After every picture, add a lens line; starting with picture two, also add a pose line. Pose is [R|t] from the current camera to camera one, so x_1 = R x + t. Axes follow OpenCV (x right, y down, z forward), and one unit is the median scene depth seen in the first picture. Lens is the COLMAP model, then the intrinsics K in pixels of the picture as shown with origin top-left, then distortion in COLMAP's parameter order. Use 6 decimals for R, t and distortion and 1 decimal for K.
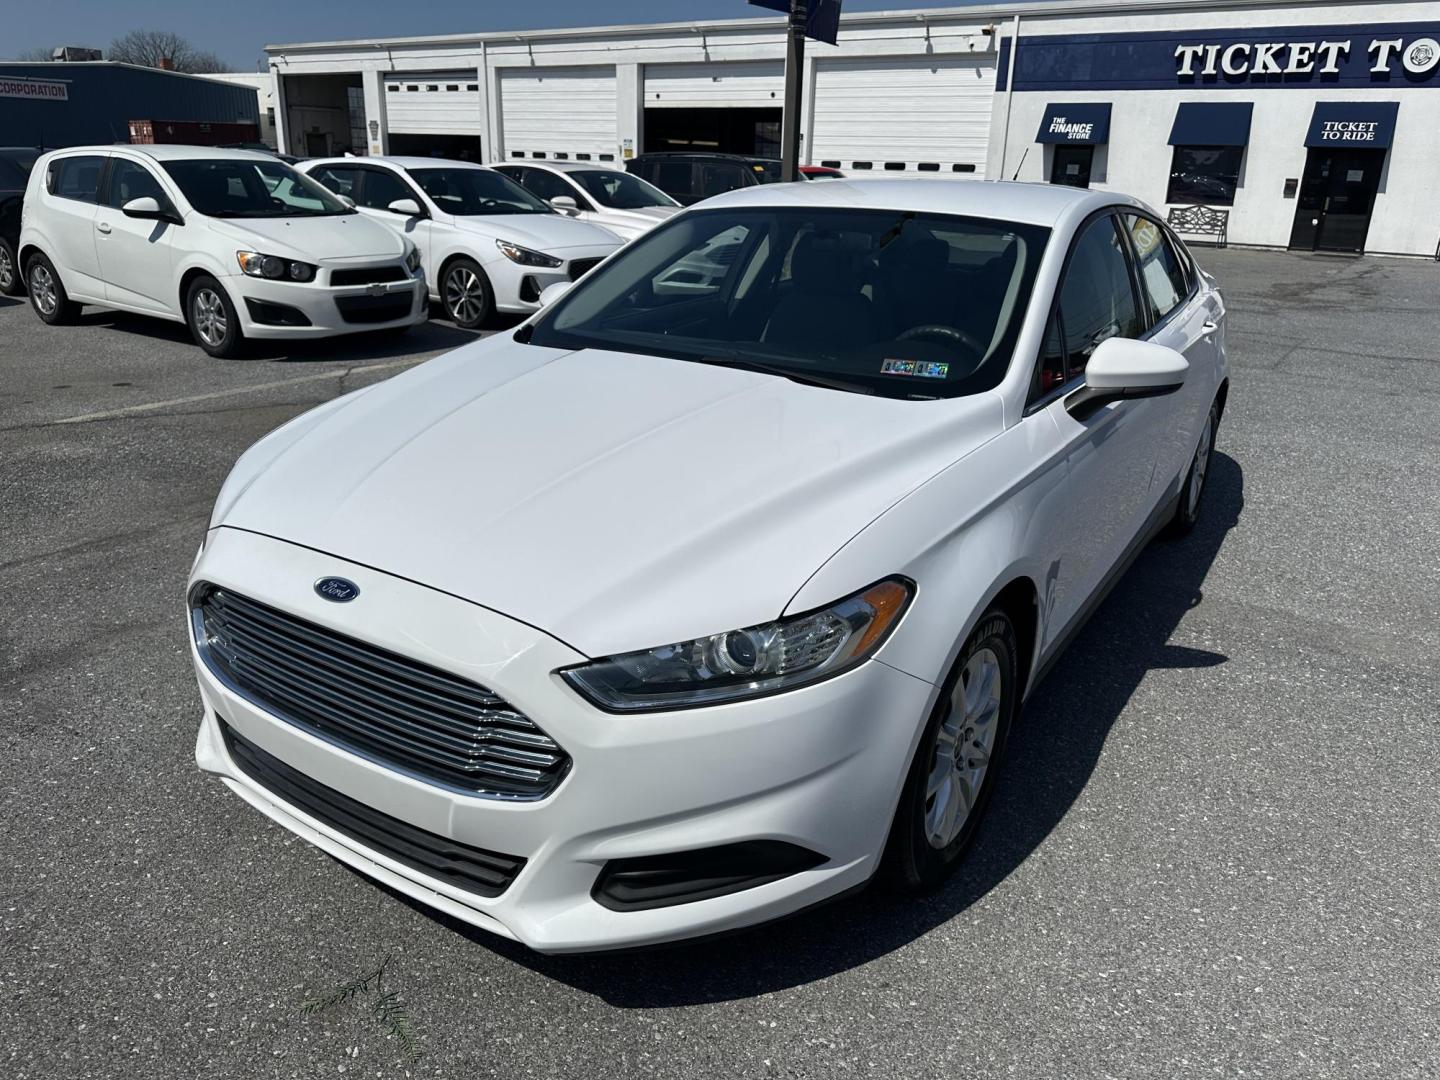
lens RADIAL K [[1015.8, 0, 720.0], [0, 1015.8, 540.0], [0, 0, 1]] dist [0.048891, -0.044876]
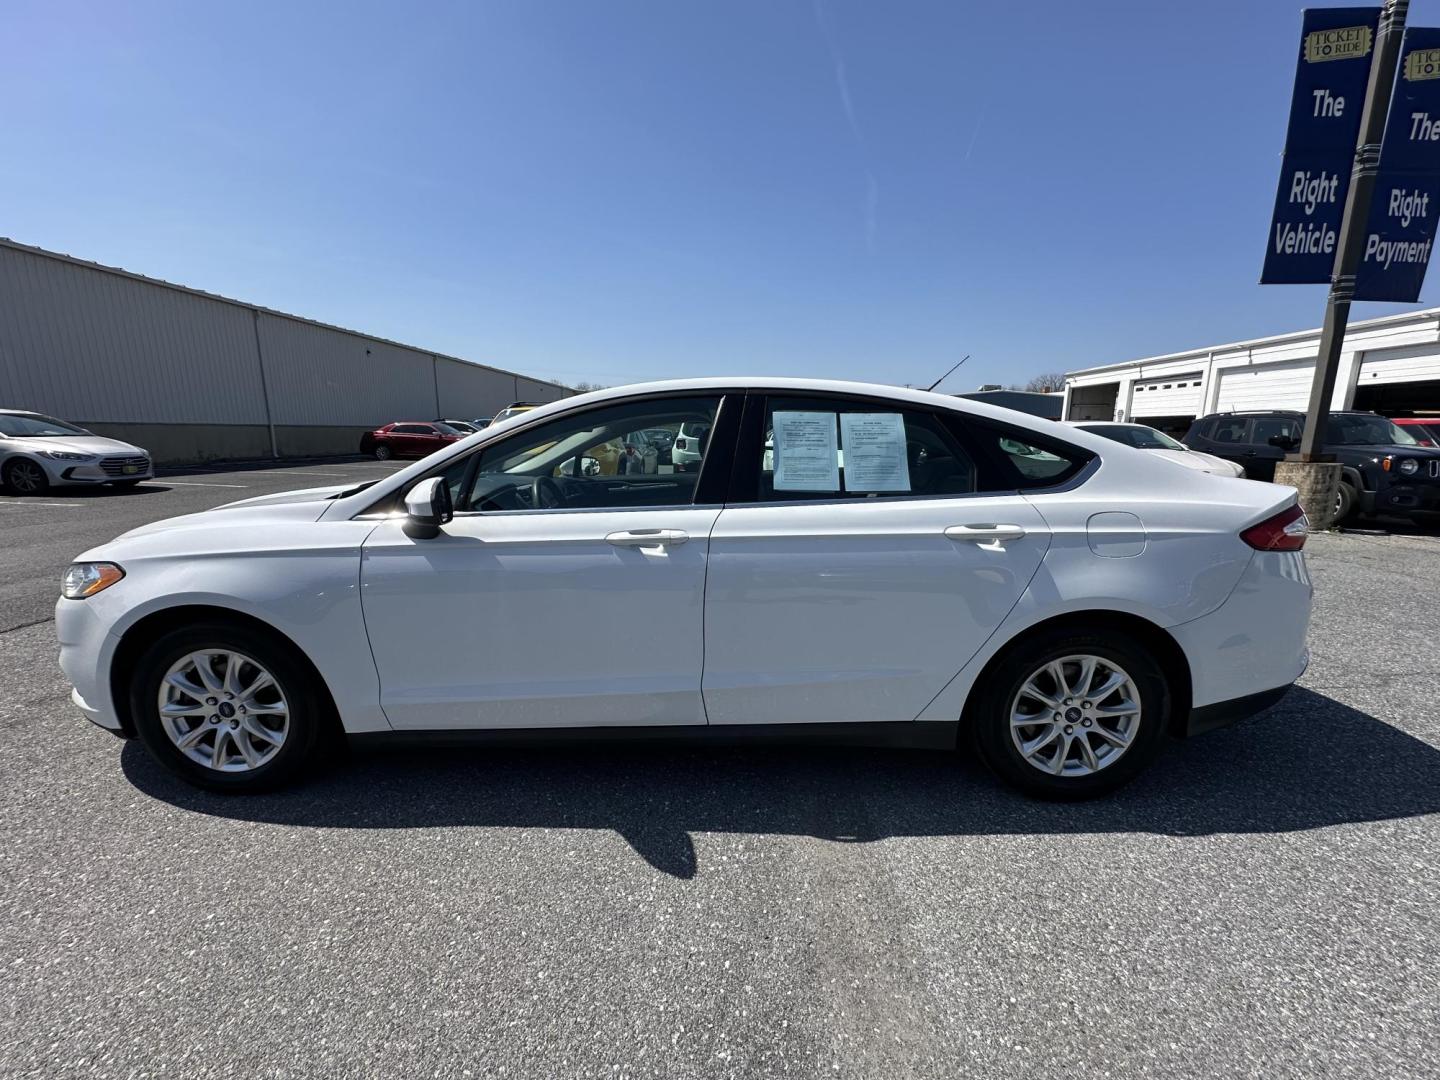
lens RADIAL K [[575.9, 0, 720.0], [0, 575.9, 540.0], [0, 0, 1]] dist [-0.000478, 0.000022]
pose [[0.543779, 0.133130, -0.828601, 0.096000], [-0.282745, 0.958677, -0.031526, -0.016199], [0.790164, 0.251426, 0.558951, 0.075236]]
